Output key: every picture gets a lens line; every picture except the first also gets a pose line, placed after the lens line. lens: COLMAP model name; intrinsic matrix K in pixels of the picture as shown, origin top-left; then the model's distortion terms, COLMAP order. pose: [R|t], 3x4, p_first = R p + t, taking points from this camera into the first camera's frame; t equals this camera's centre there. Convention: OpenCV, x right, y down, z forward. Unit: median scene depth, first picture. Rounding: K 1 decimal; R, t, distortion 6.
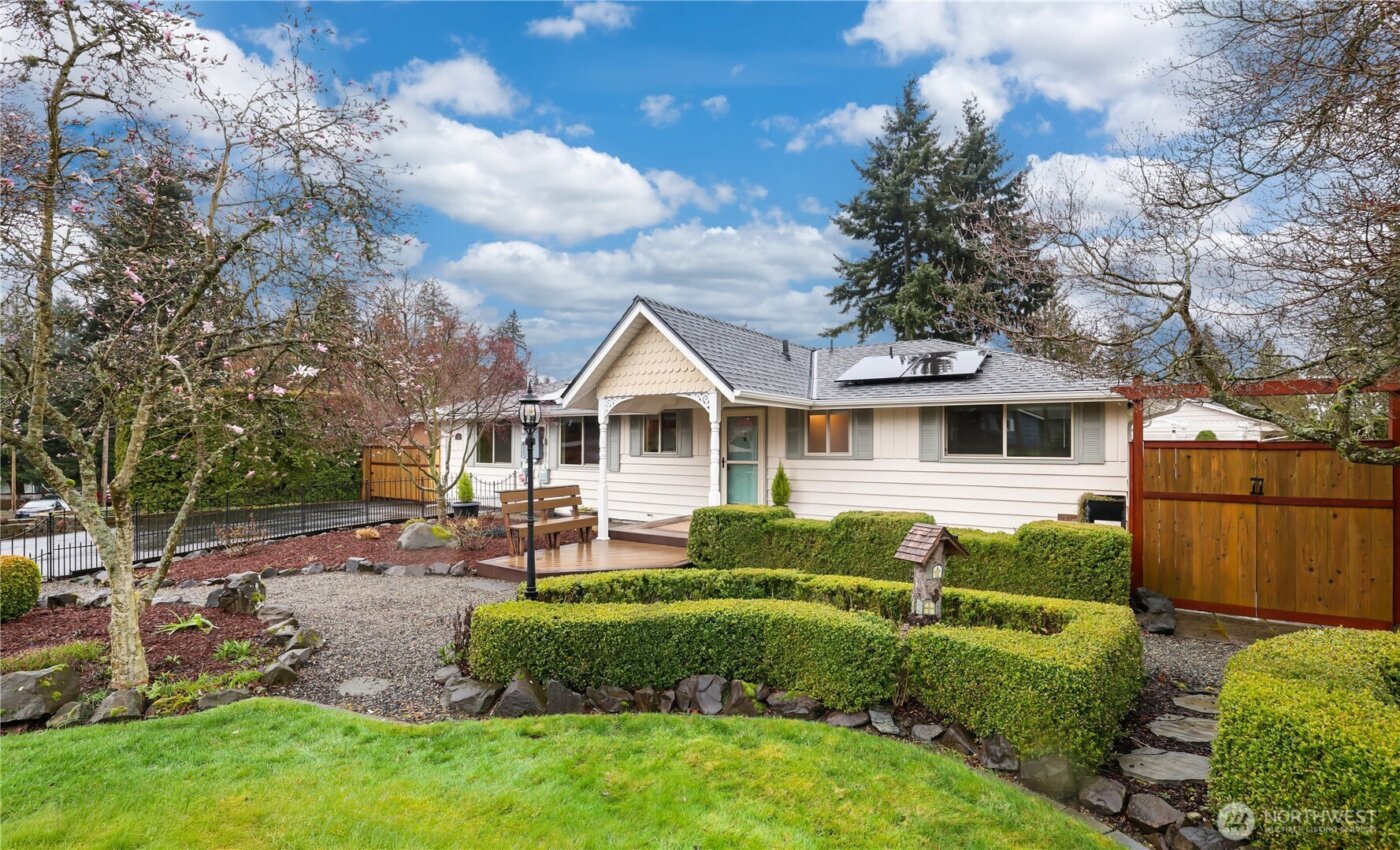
lens RADIAL K [[599.0, 0, 697.6], [0, 599.0, 442.0], [0, 0, 1]] dist [-0.000109, 0.000066]
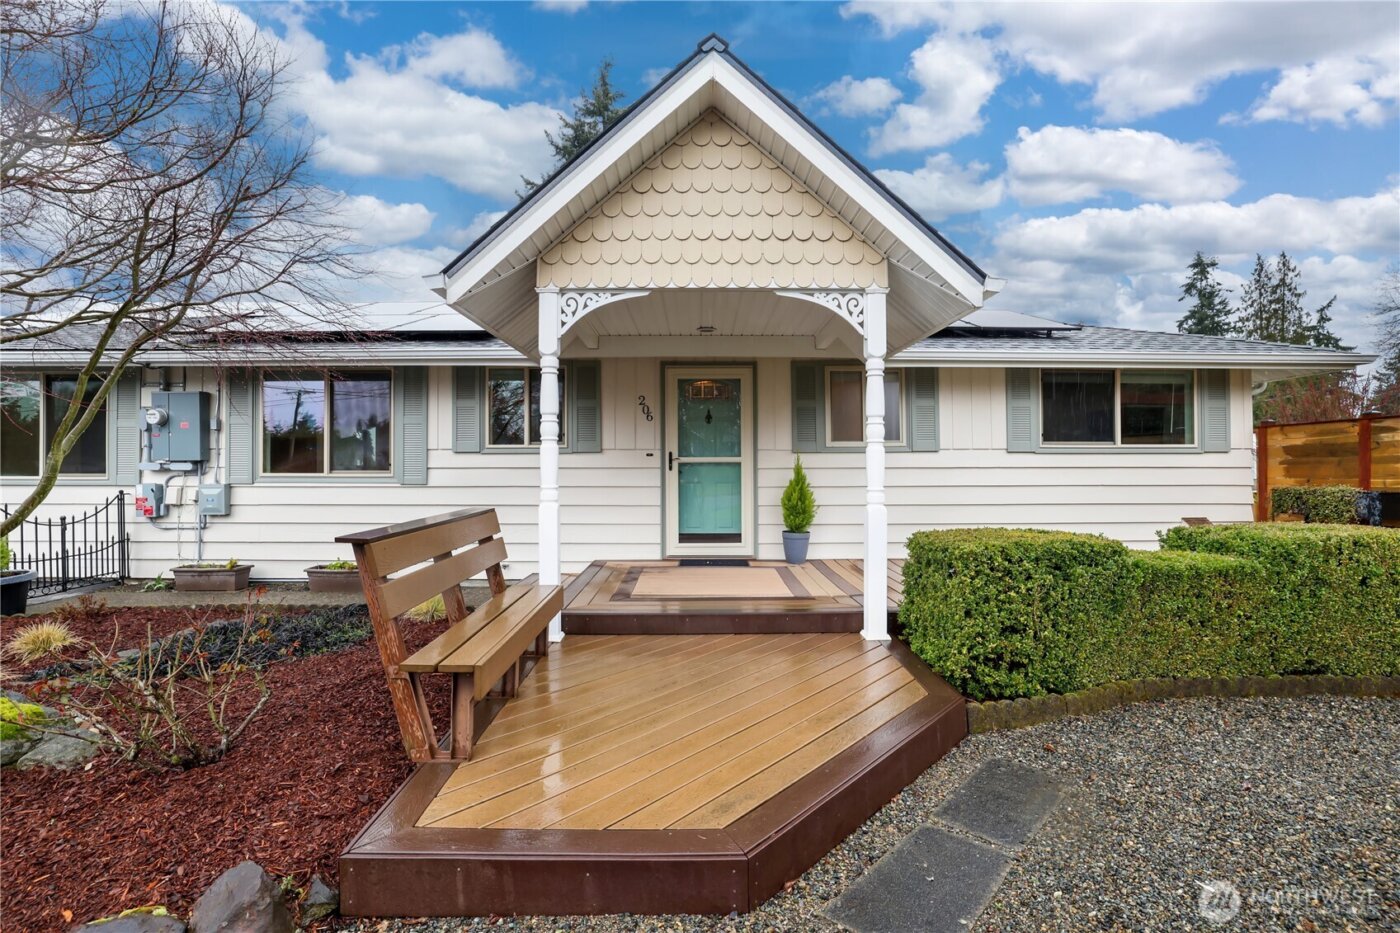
lens RADIAL K [[636.7, 0, 686.9], [0, 636.7, 454.2], [0, 0, 1]] dist [-0.031236, 0.014875]
pose [[0.839673, 0.004704, 0.543072, -0.291962], [0.001725, 0.999934, -0.011329, 0.038204], [-0.543089, 0.010450, 0.839610, 0.547933]]
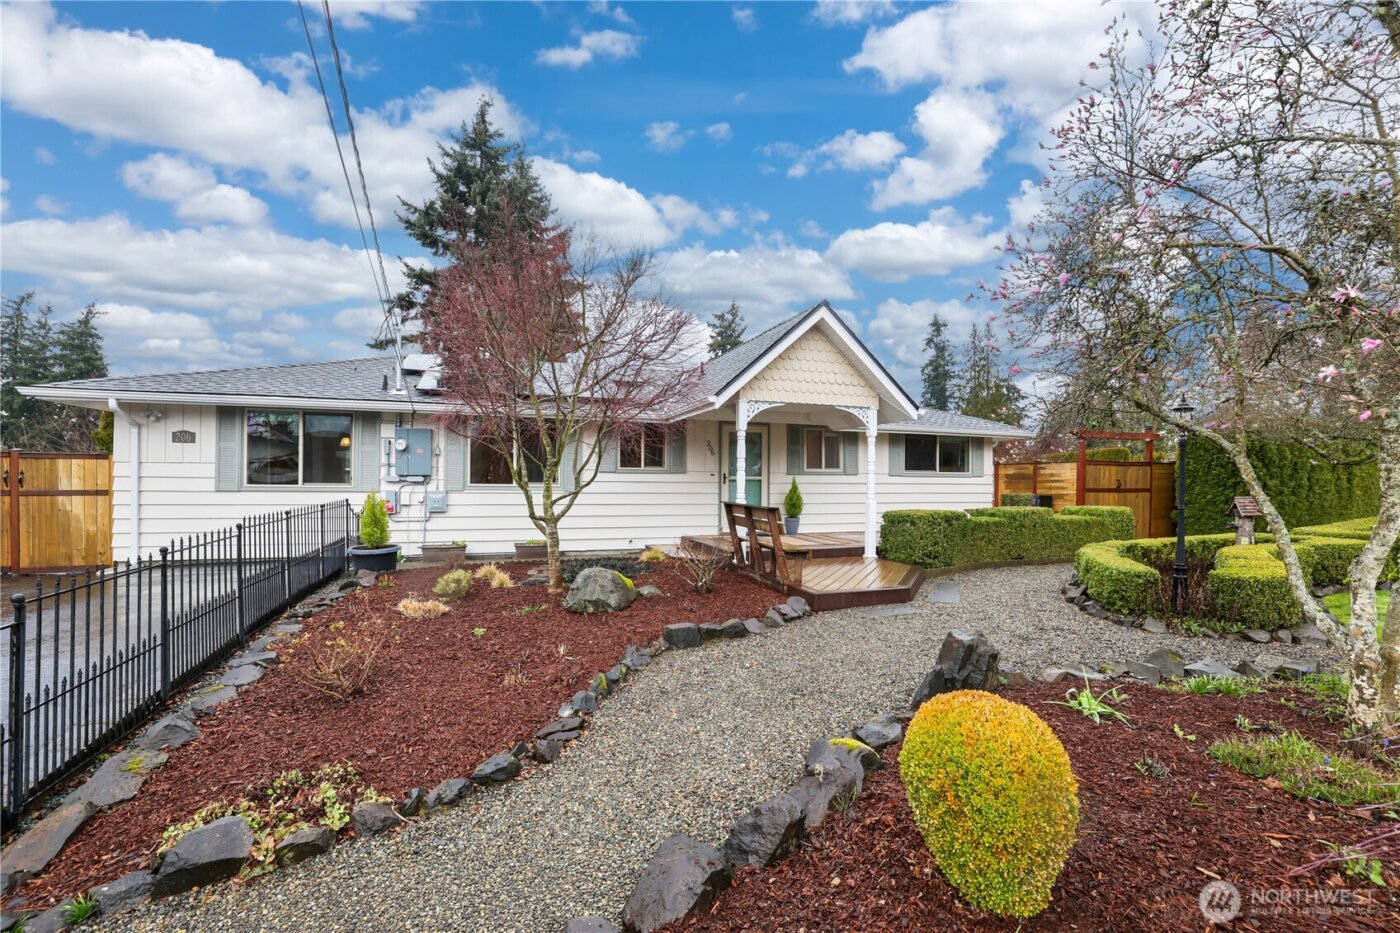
lens RADIAL K [[606.6, 0, 700.0], [0, 606.6, 466.5], [0, 0, 1]] dist [-0.036746, 0.012859]
pose [[0.627770, 0.016890, 0.778216, -0.819840], [-0.010326, 0.999857, -0.013371, 0.031356], [-0.778330, 0.000358, 0.627855, 0.458780]]
